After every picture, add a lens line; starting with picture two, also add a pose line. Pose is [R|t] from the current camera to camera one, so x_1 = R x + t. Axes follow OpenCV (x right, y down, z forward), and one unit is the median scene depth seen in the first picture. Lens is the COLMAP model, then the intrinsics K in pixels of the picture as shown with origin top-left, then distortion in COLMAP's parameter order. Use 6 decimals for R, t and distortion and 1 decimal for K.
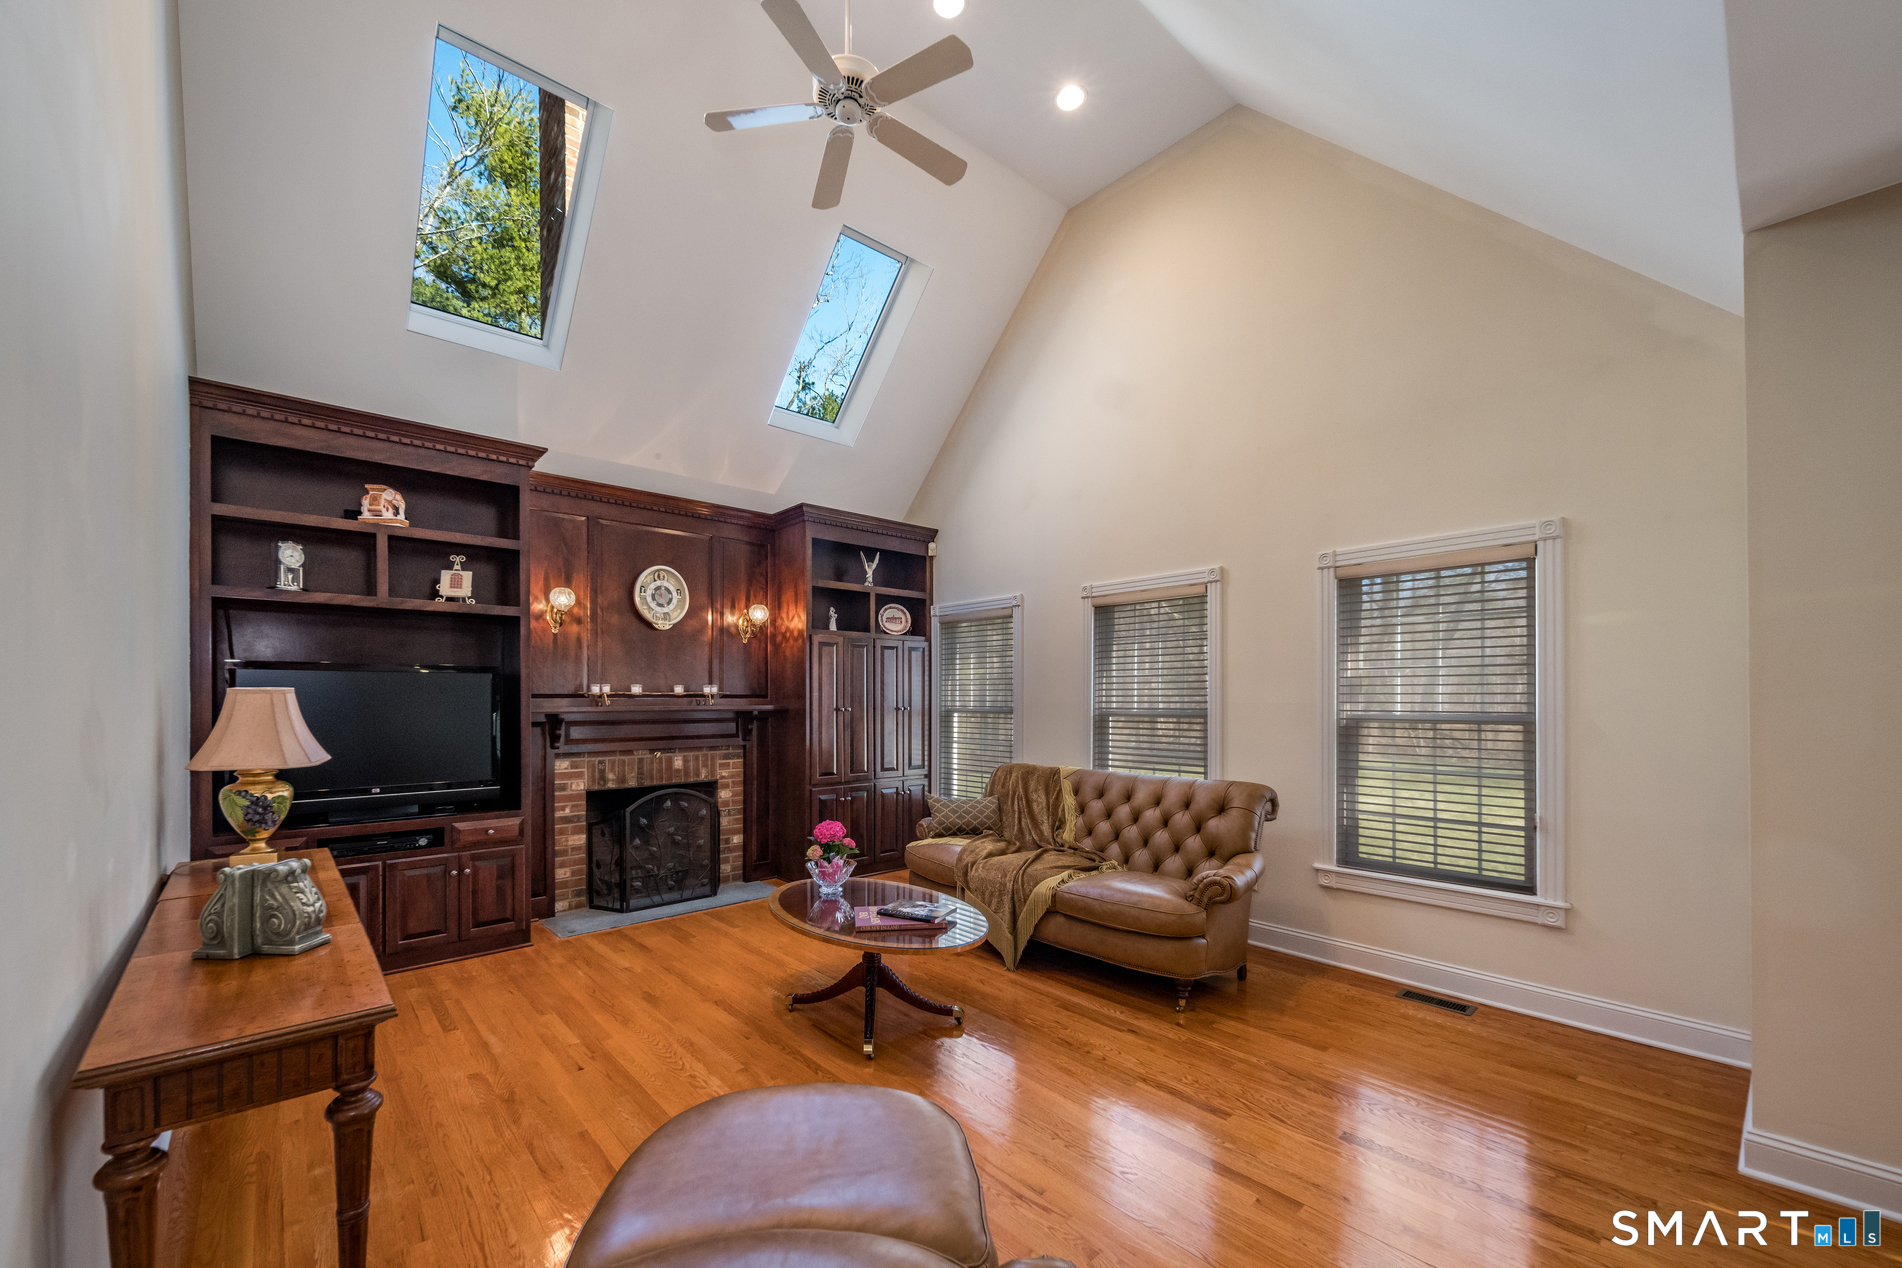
lens RADIAL K [[738.8, 0, 920.5], [0, 738.8, 705.8], [0, 0, 1]] dist [0.001108, 0.000032]
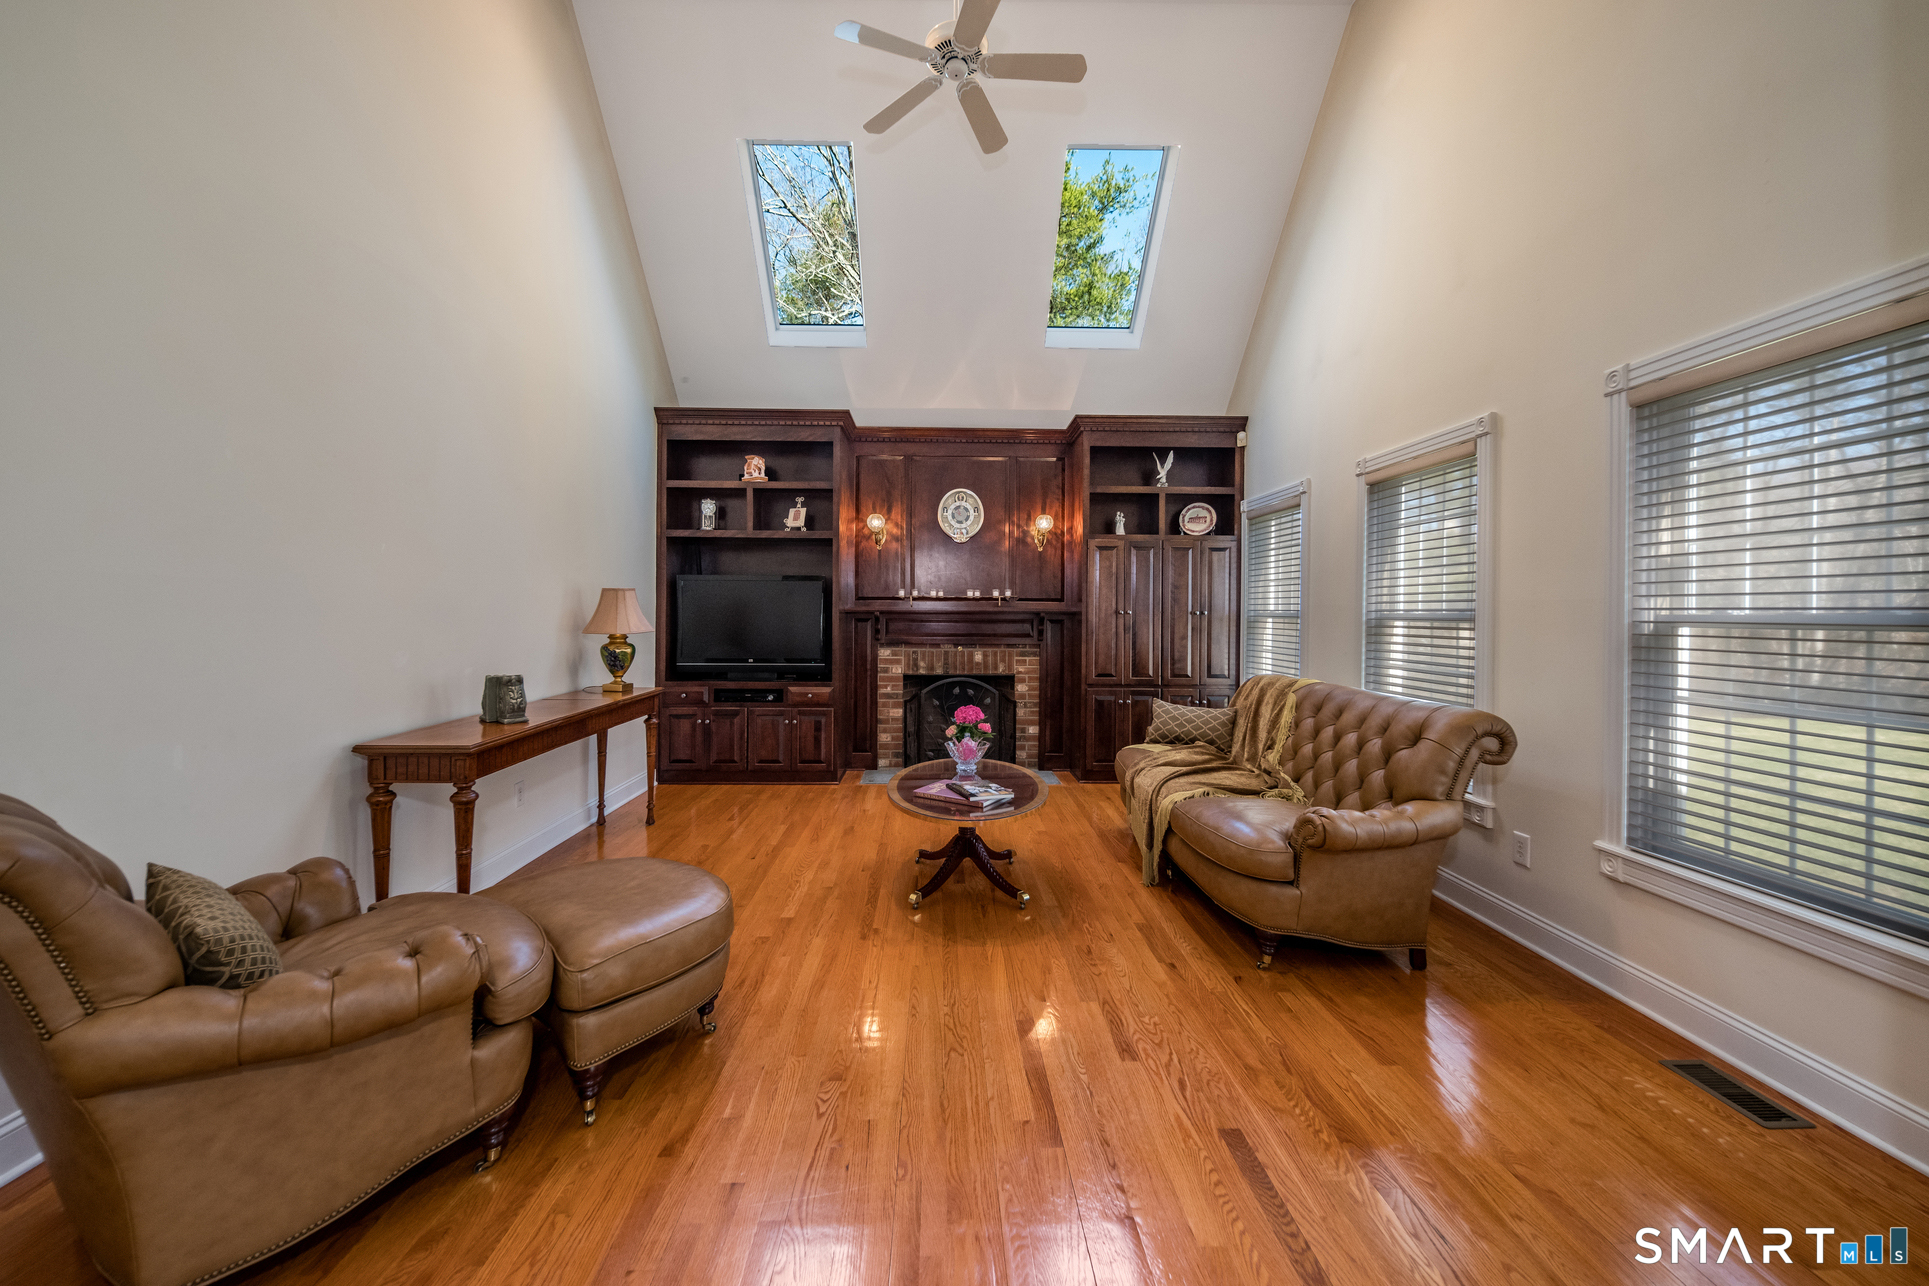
lens RADIAL K [[732.4, 0, 957.3], [0, 732.4, 619.1], [0, 0, 1]] dist [-0.001245, -0.000064]
pose [[0.770632, 0.011959, -0.637168, 0.413034], [-0.013781, 0.999903, 0.002100, 0.017463], [0.637131, 0.007163, 0.770722, 0.101411]]
